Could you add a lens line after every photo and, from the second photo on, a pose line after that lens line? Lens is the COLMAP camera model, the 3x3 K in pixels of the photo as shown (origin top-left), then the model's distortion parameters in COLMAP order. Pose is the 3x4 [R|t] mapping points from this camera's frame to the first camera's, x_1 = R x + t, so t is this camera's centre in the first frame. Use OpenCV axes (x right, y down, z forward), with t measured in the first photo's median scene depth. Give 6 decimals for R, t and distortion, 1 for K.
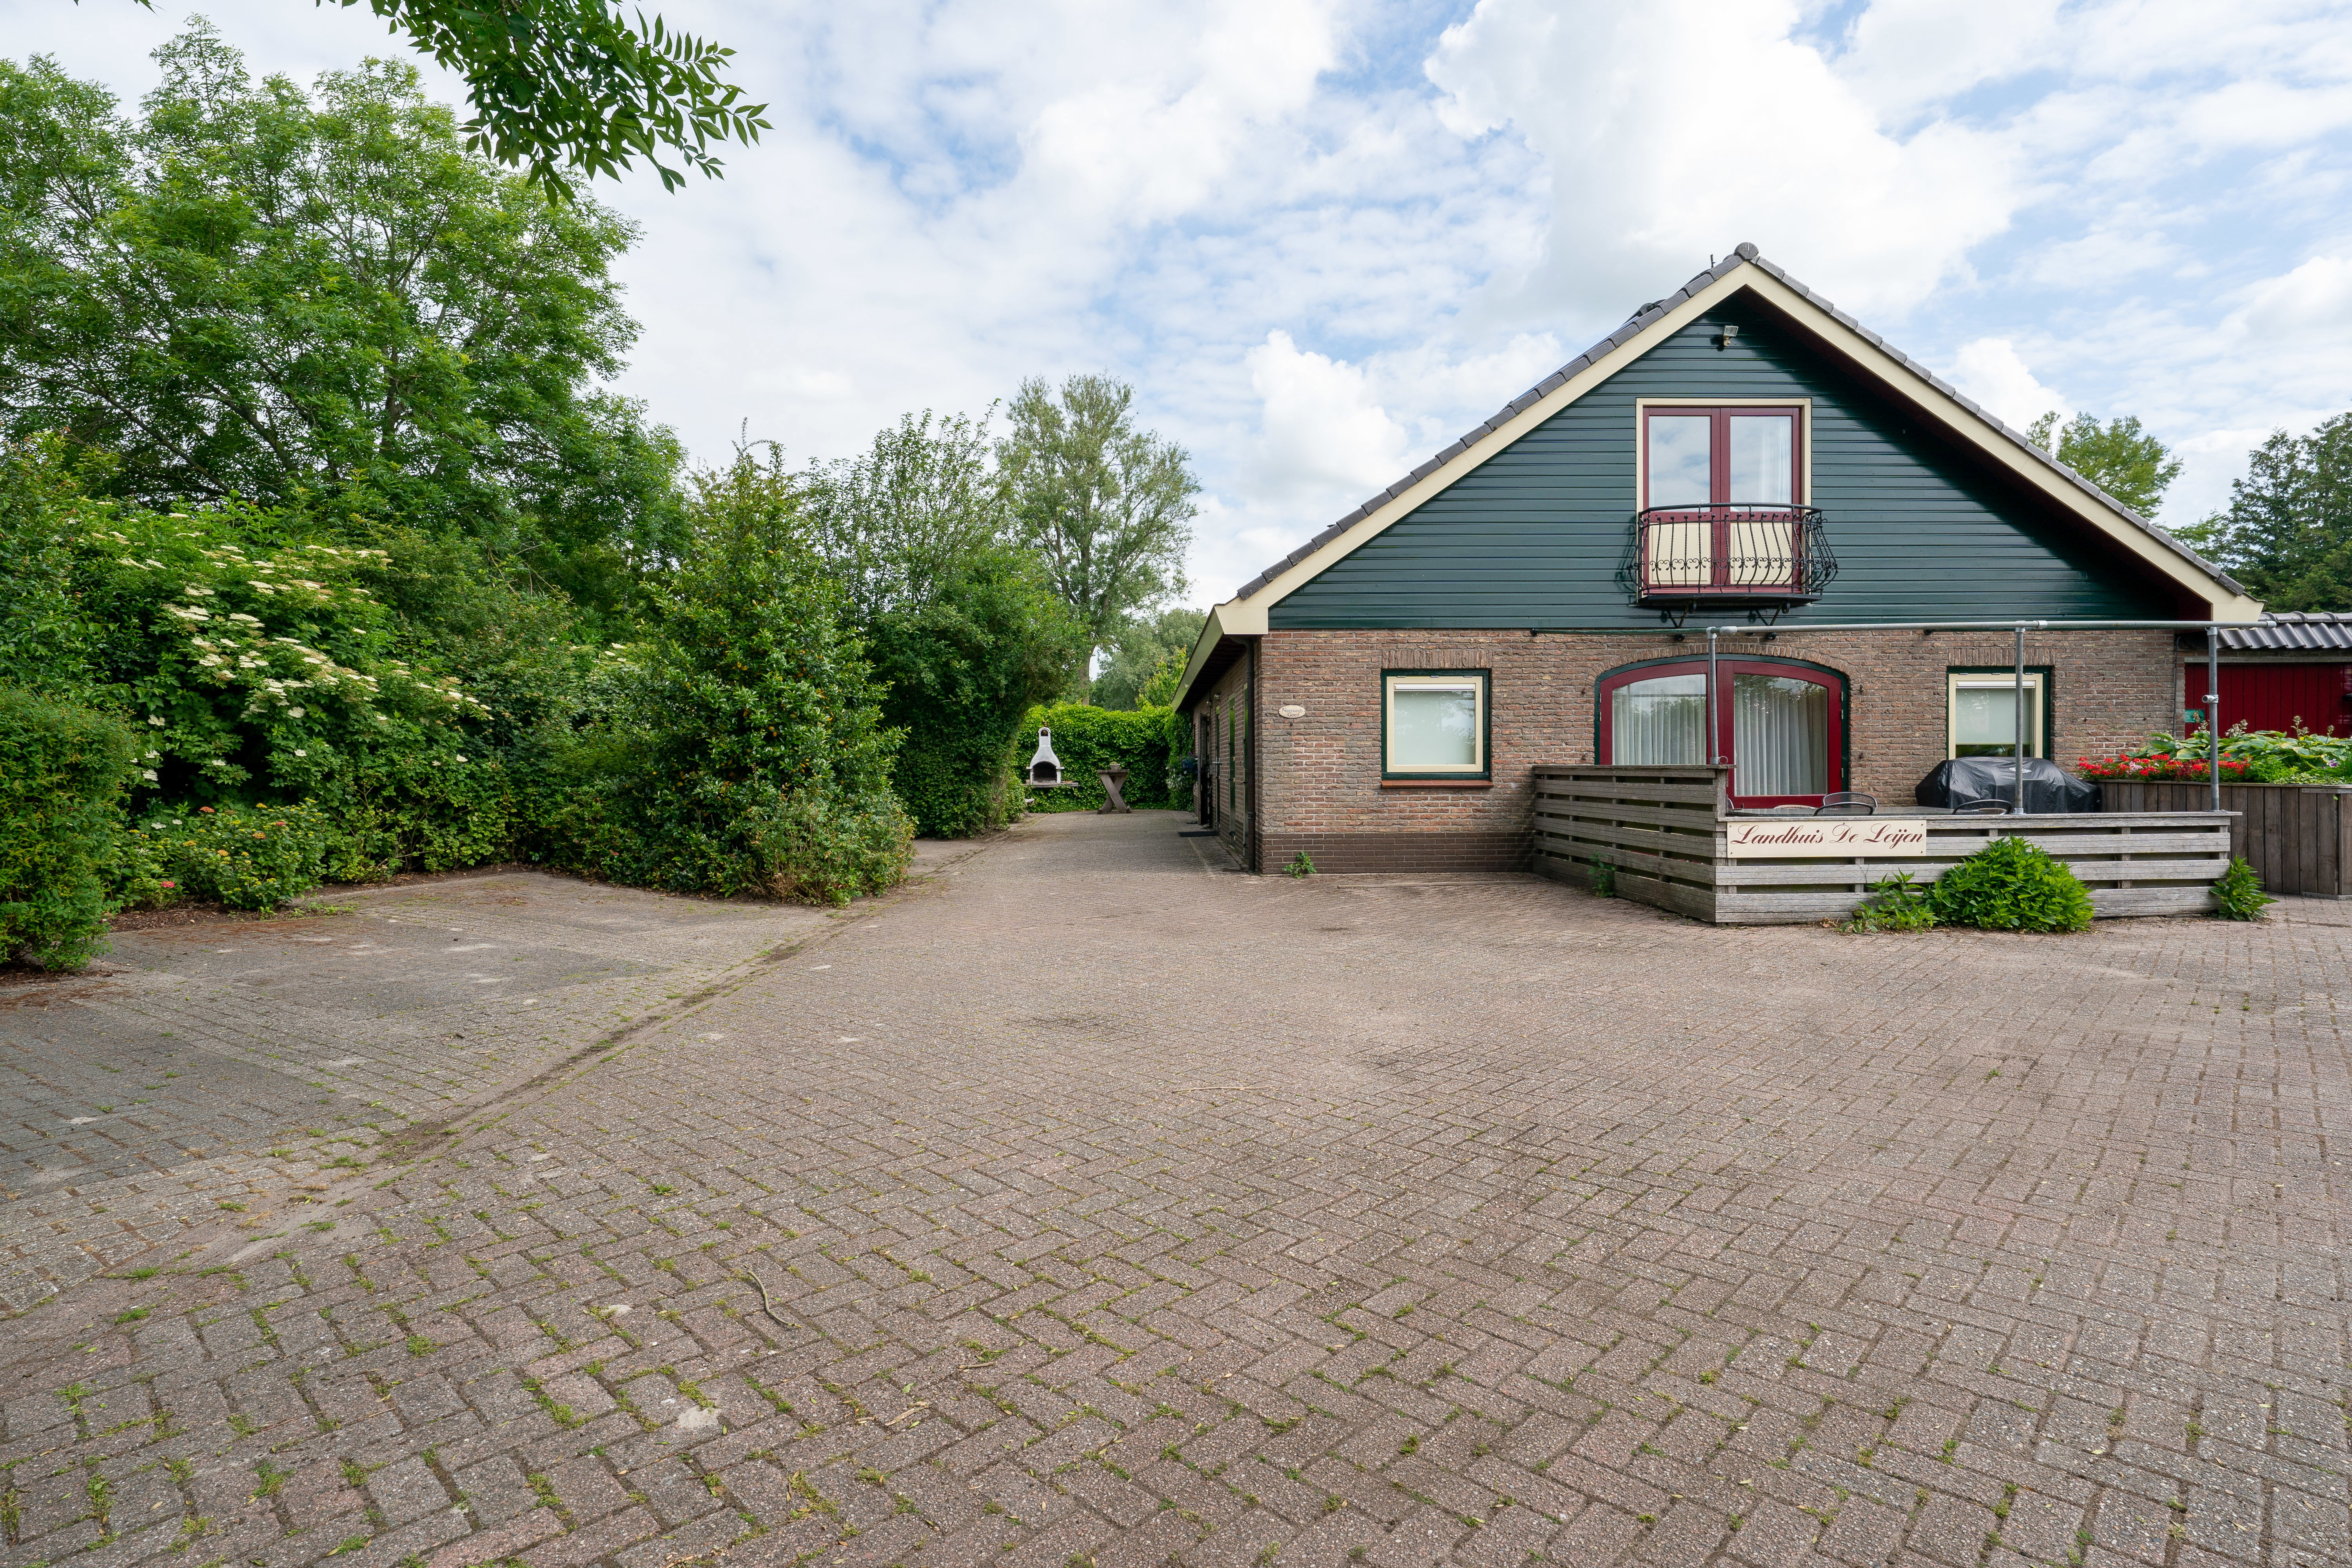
lens RADIAL K [[1165.4, 0, 1172.3], [0, 1165.4, 774.8], [0, 0, 1]] dist [0.000878, 0.000110]
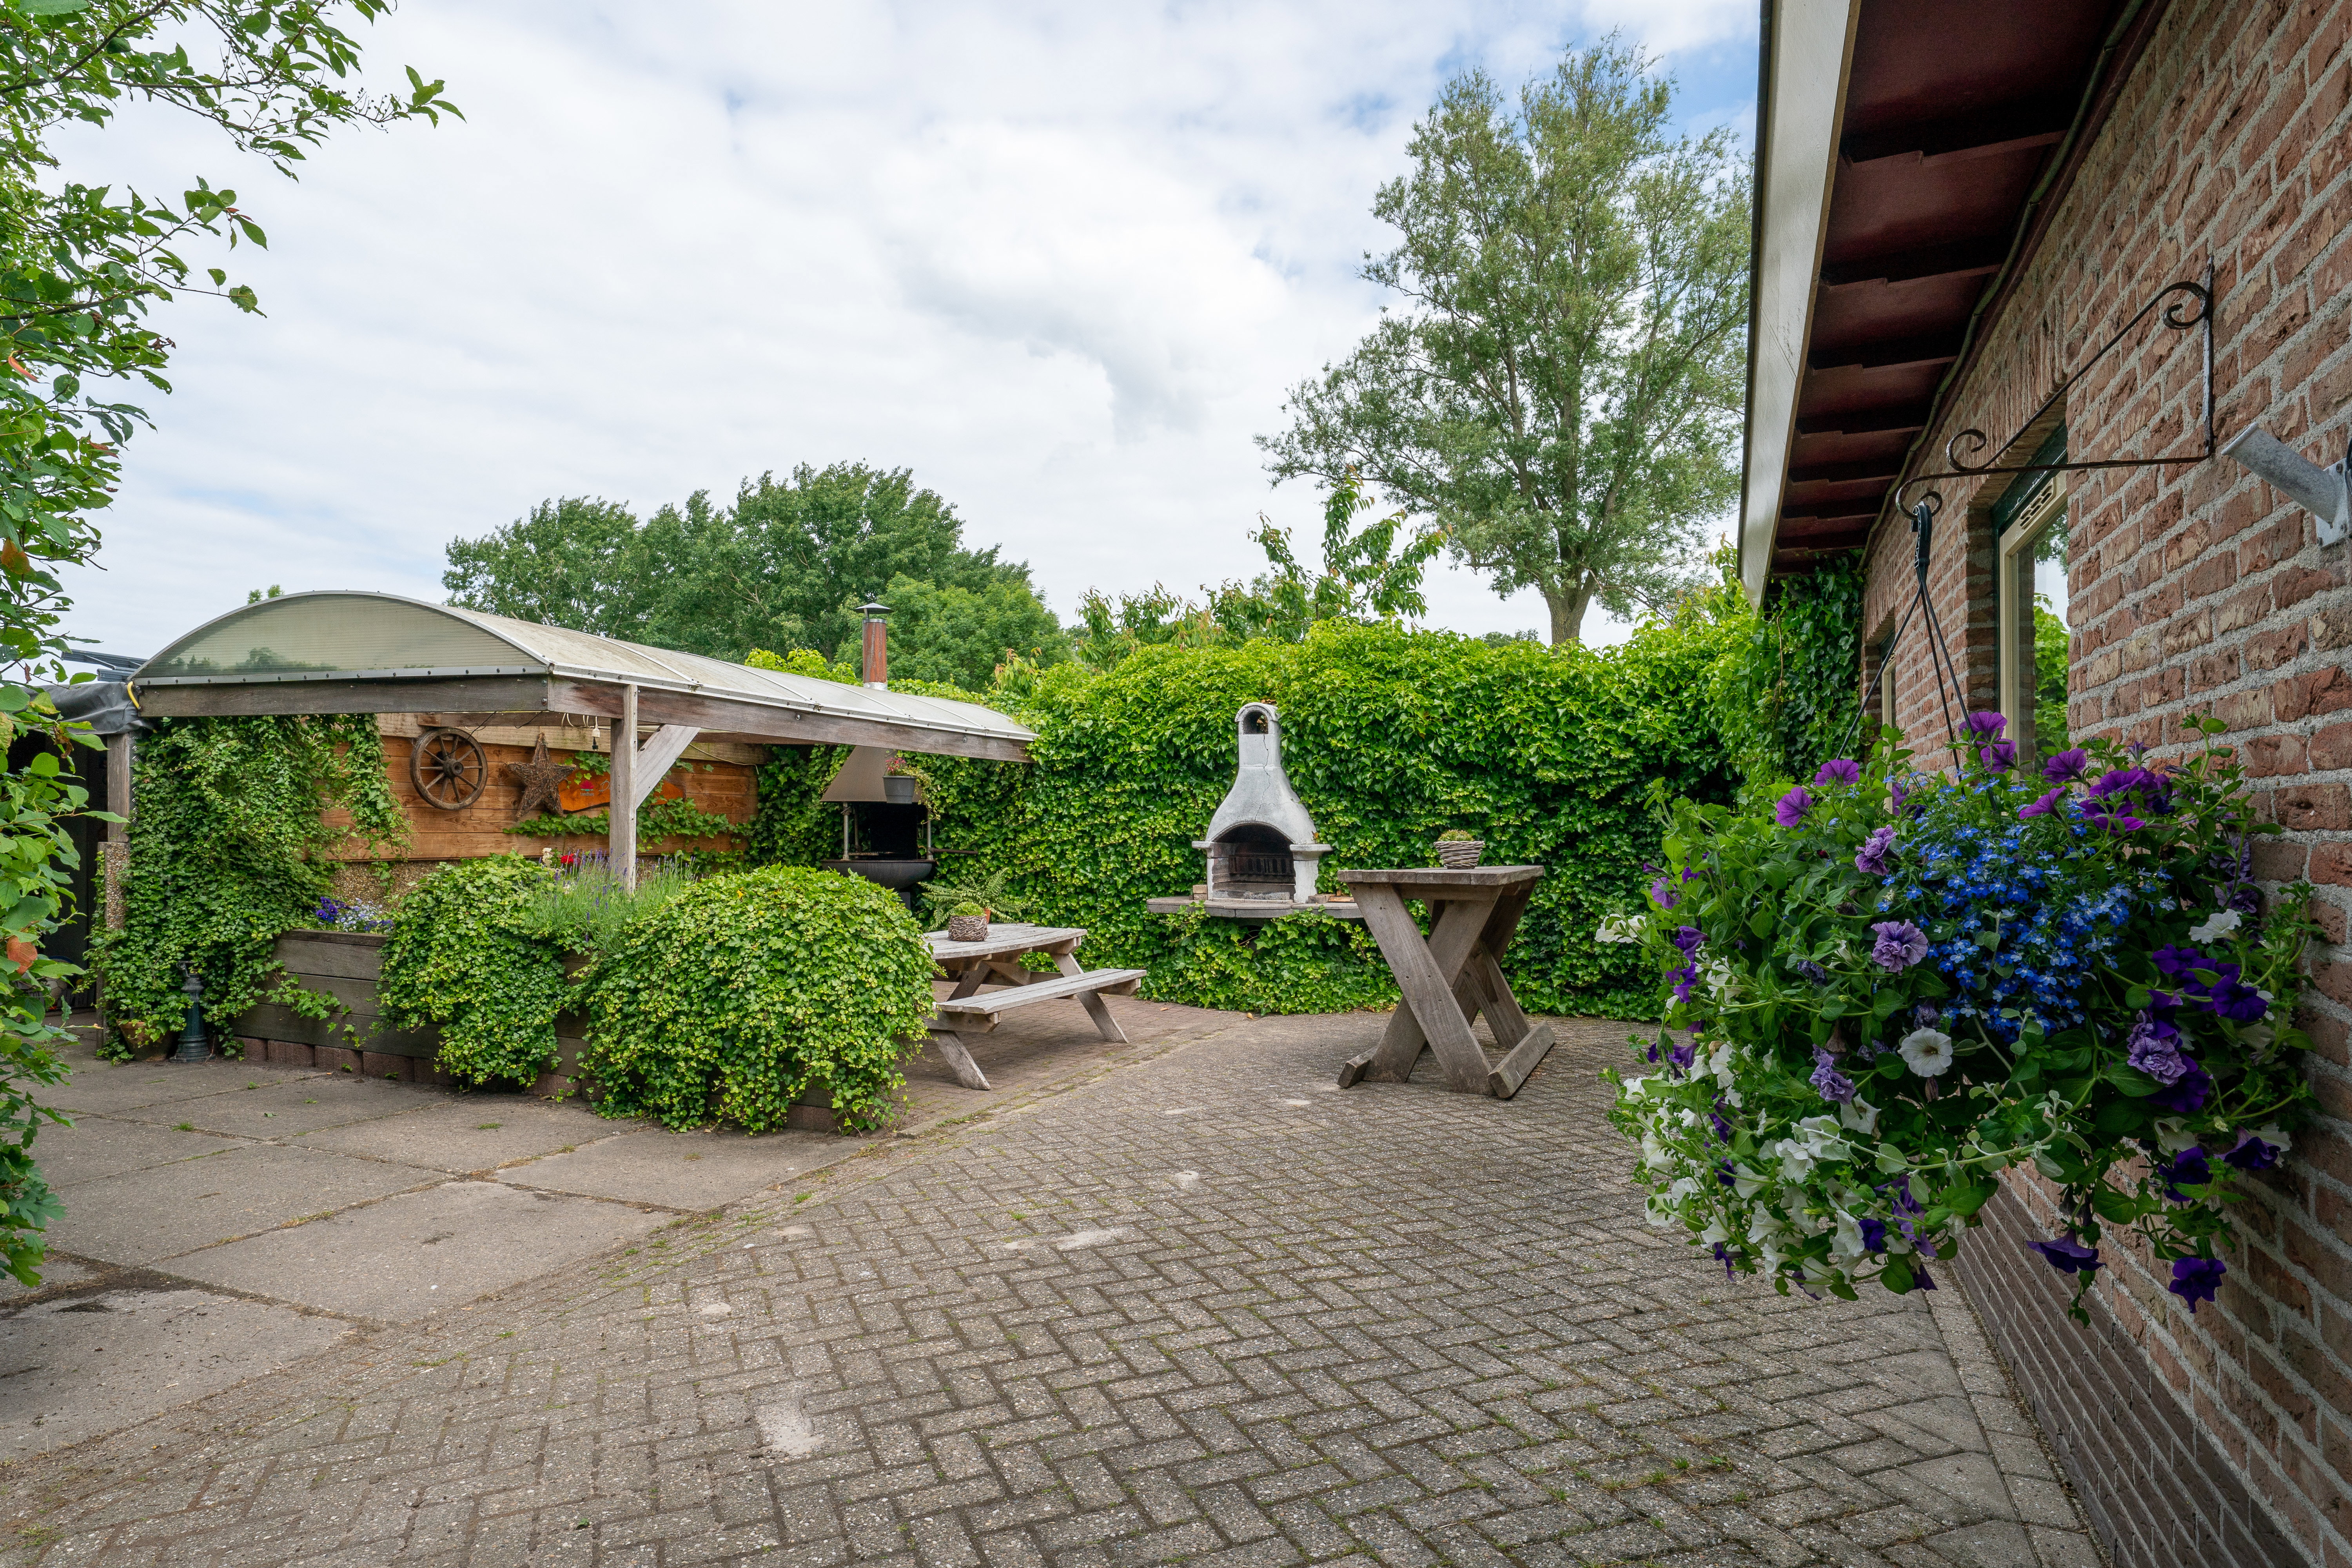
lens RADIAL K [[1349.6, 0, 1176.3], [0, 1349.6, 788.1], [0, 0, 1]] dist [0.003683, 0.000484]
pose [[0.919436, 0.007756, -0.393164, 0.001306], [-0.023676, 0.999084, -0.035658, -0.007666], [0.392527, 0.042094, 0.918777, 0.692401]]
